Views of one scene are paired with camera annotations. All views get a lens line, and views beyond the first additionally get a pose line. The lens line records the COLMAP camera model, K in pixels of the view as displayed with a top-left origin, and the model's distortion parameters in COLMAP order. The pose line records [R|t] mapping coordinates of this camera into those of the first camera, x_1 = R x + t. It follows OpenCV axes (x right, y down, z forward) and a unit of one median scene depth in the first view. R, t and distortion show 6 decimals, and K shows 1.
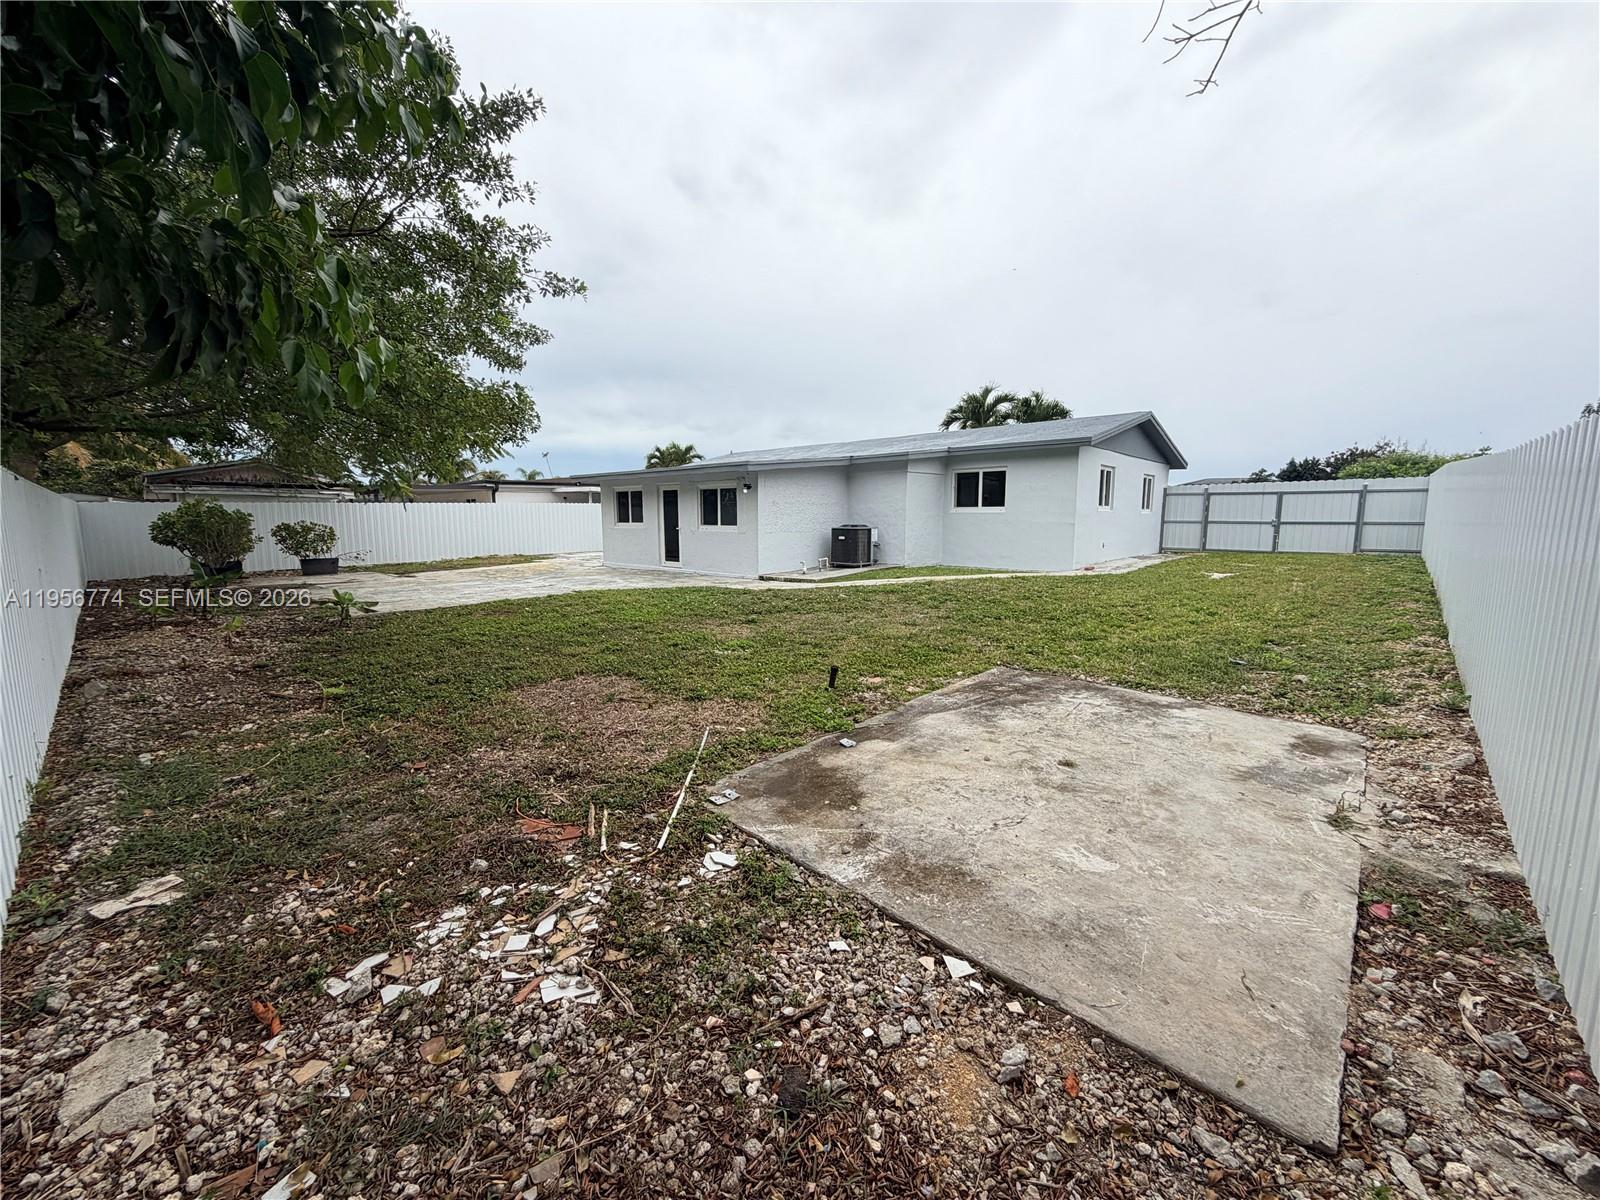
lens RADIAL K [[637.9, 0, 794.3], [0, 637.9, 603.5], [0, 0, 1]] dist [0.002636, -0.000122]
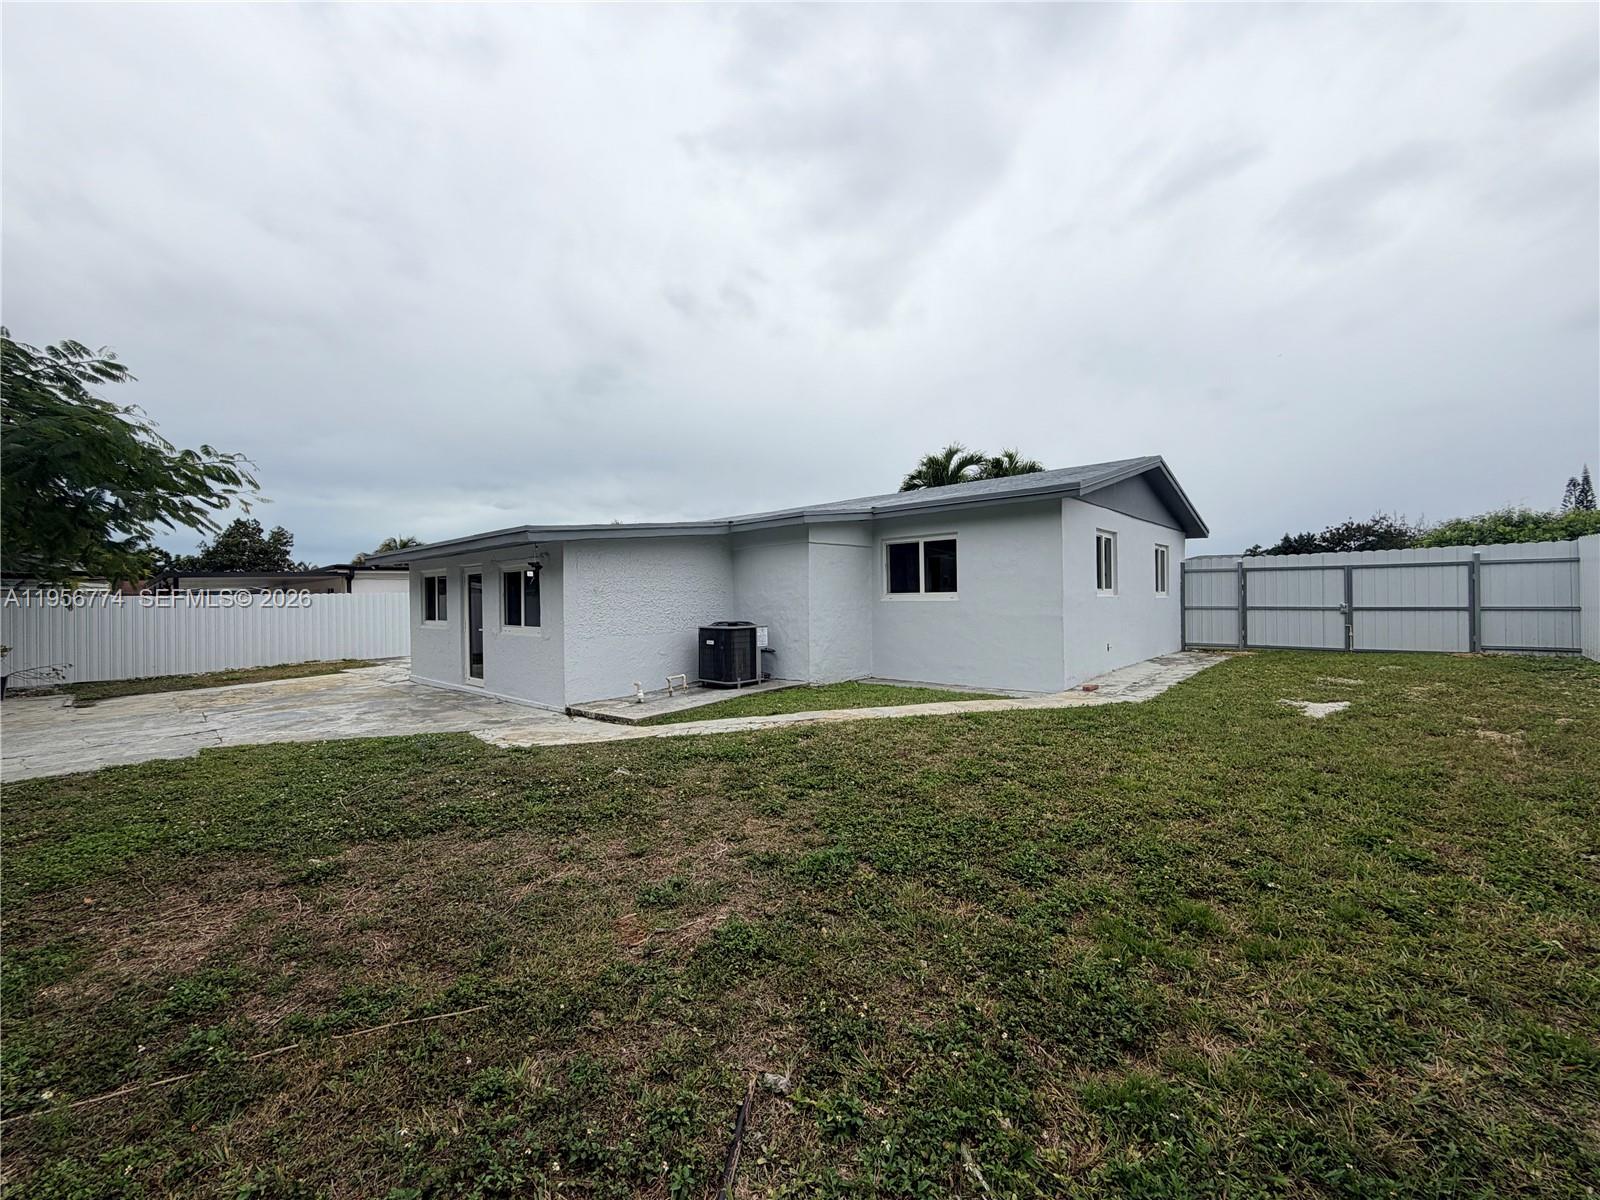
lens RADIAL K [[637.9, 0, 801.4], [0, 637.9, 605.3], [0, 0, 1]] dist [0.002636, -0.000122]
pose [[0.999801, -0.013366, 0.014810, 0.148136], [0.015102, 0.992159, -0.124065, -0.054518], [-0.013036, 0.124264, 0.992164, 0.323136]]
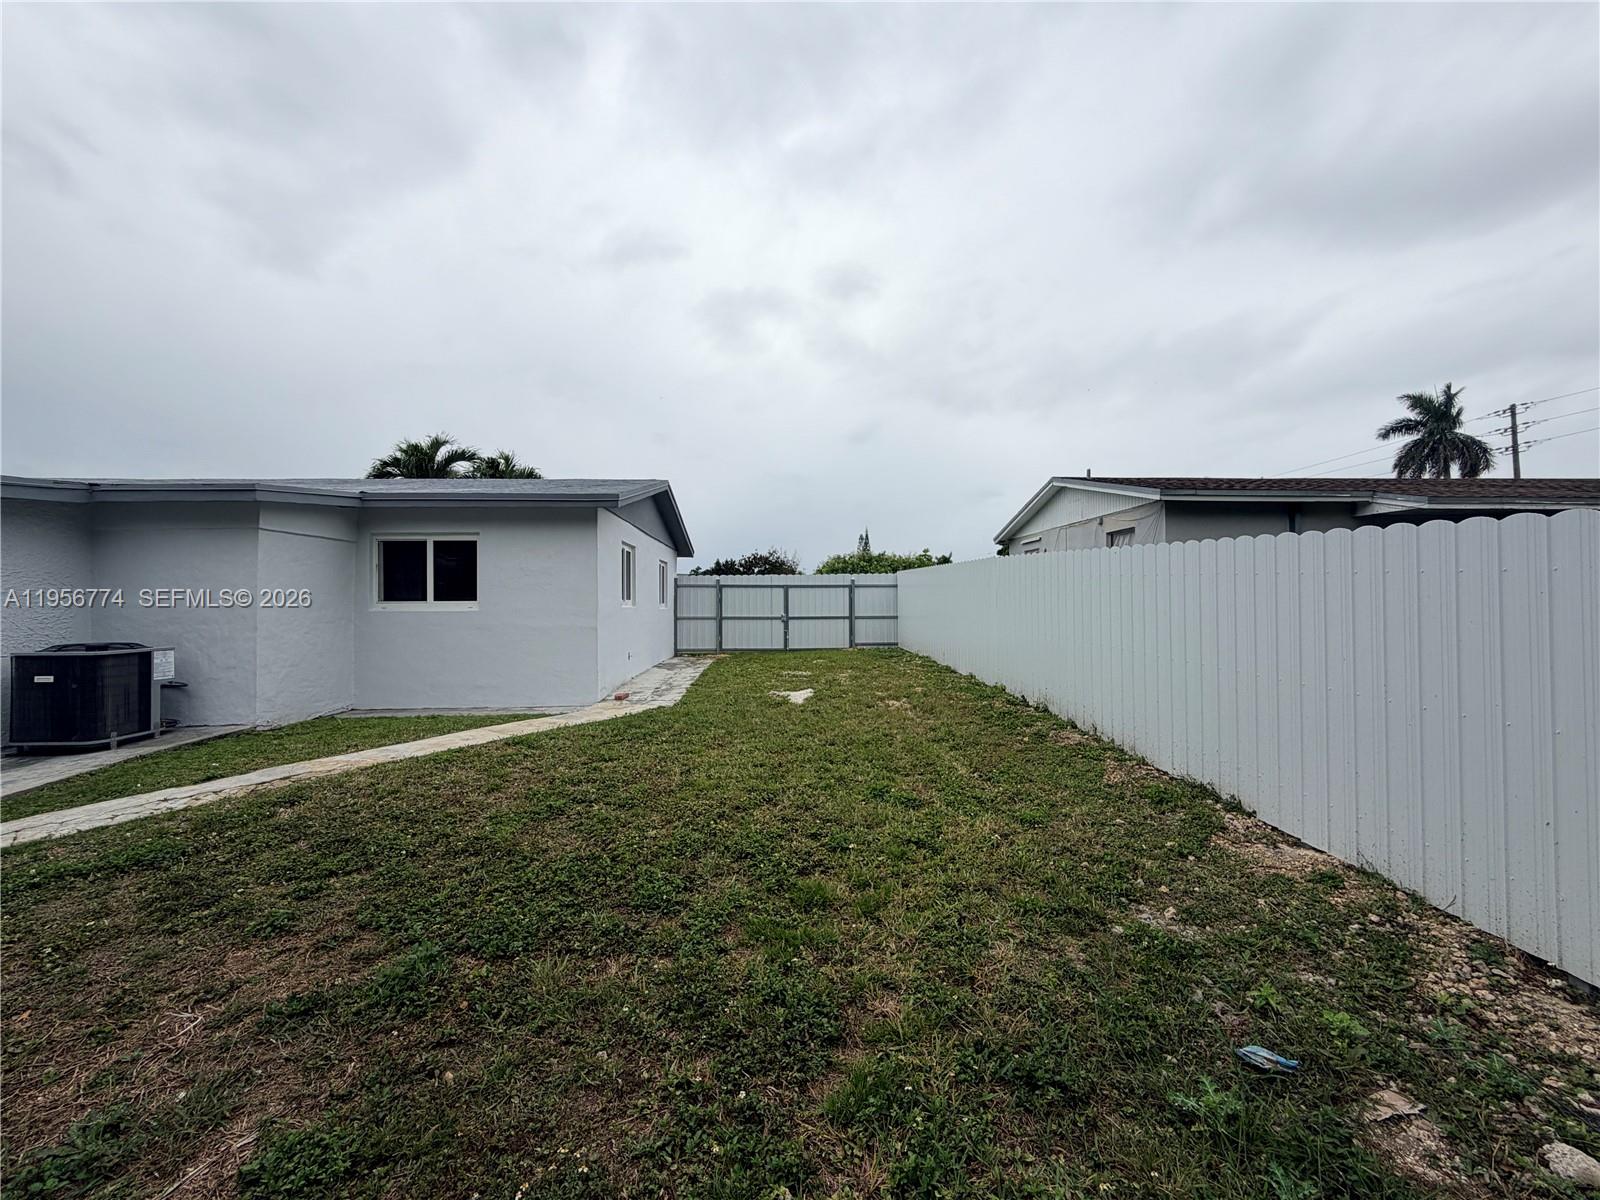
lens RADIAL K [[637.9, 0, 793.7], [0, 637.9, 596.0], [0, 0, 1]] dist [0.002636, -0.000122]
pose [[0.700111, 0.006102, 0.714008, 0.108512], [0.102022, 0.988849, -0.108488, -0.059594], [-0.706708, 0.148799, 0.691681, 0.368056]]
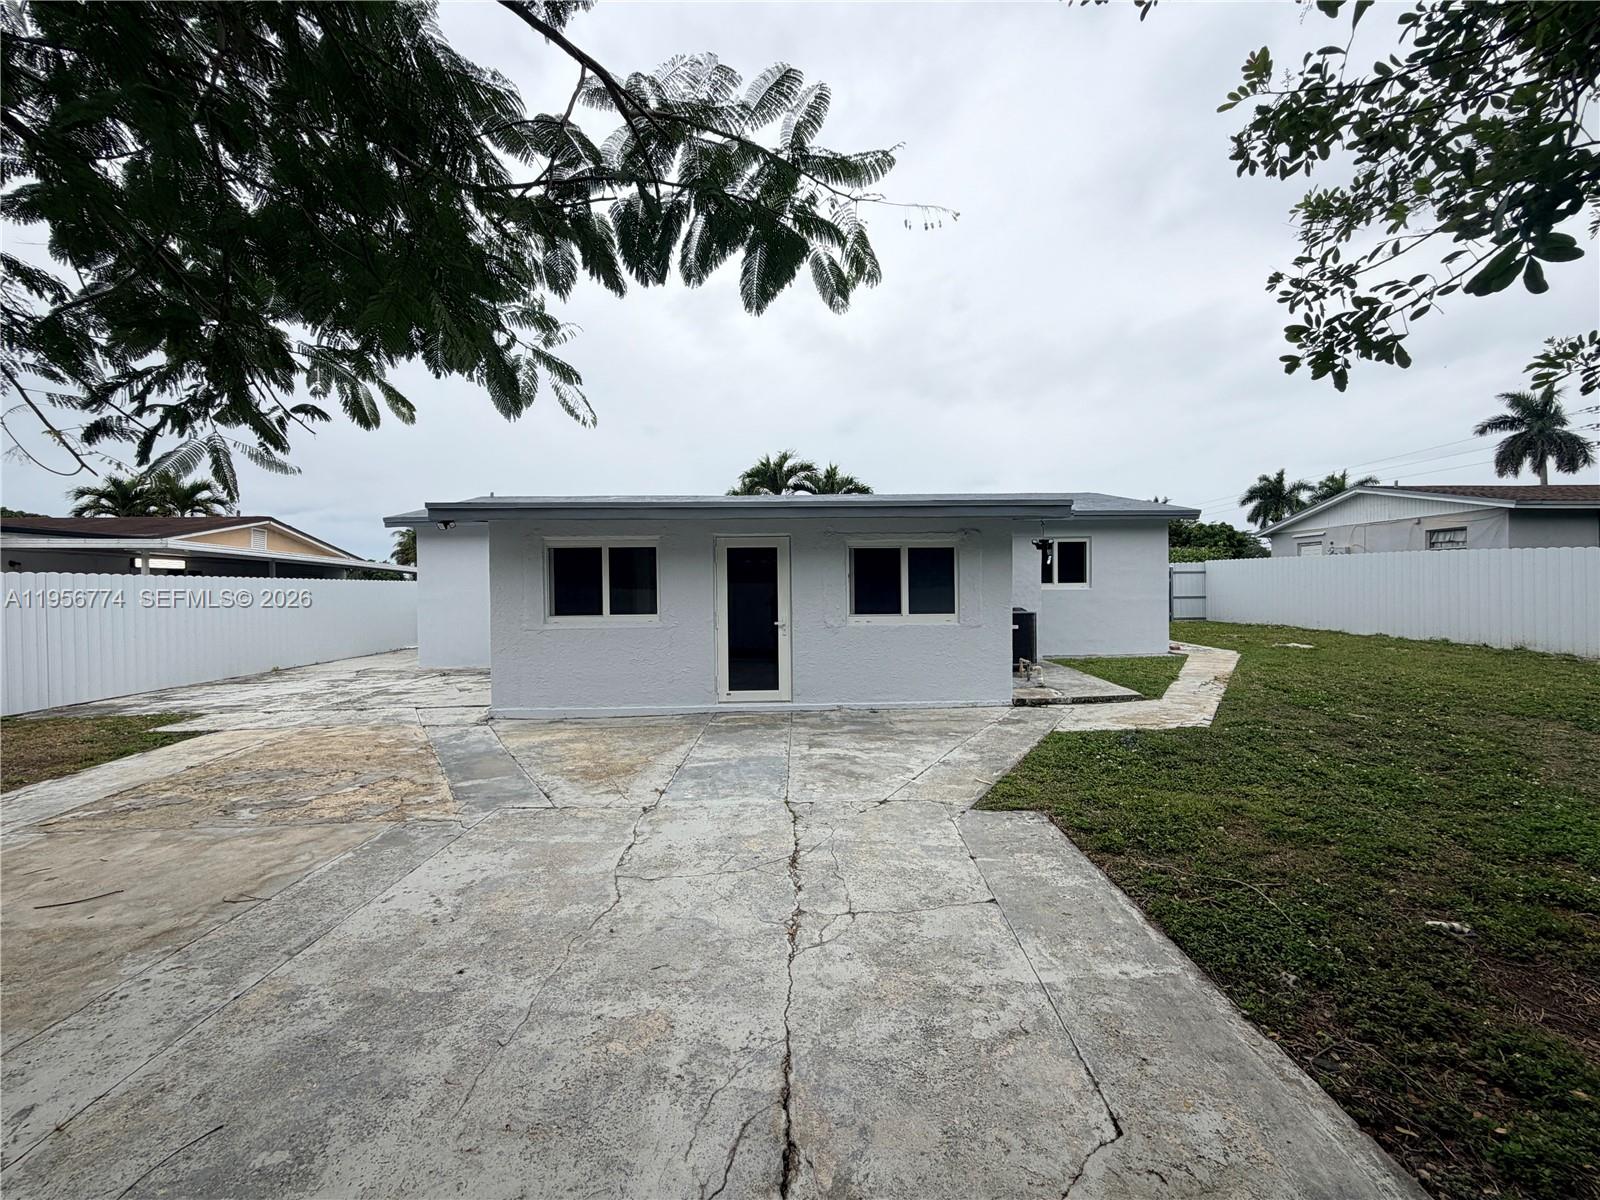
lens RADIAL K [[637.9, 0, 790.9], [0, 637.9, 589.9], [0, 0, 1]] dist [0.002636, -0.000122]
pose [[0.708575, -0.003516, 0.705627, -0.526635], [0.106360, 0.989095, -0.101875, -0.091287], [-0.697574, 0.147236, 0.701222, 0.635695]]
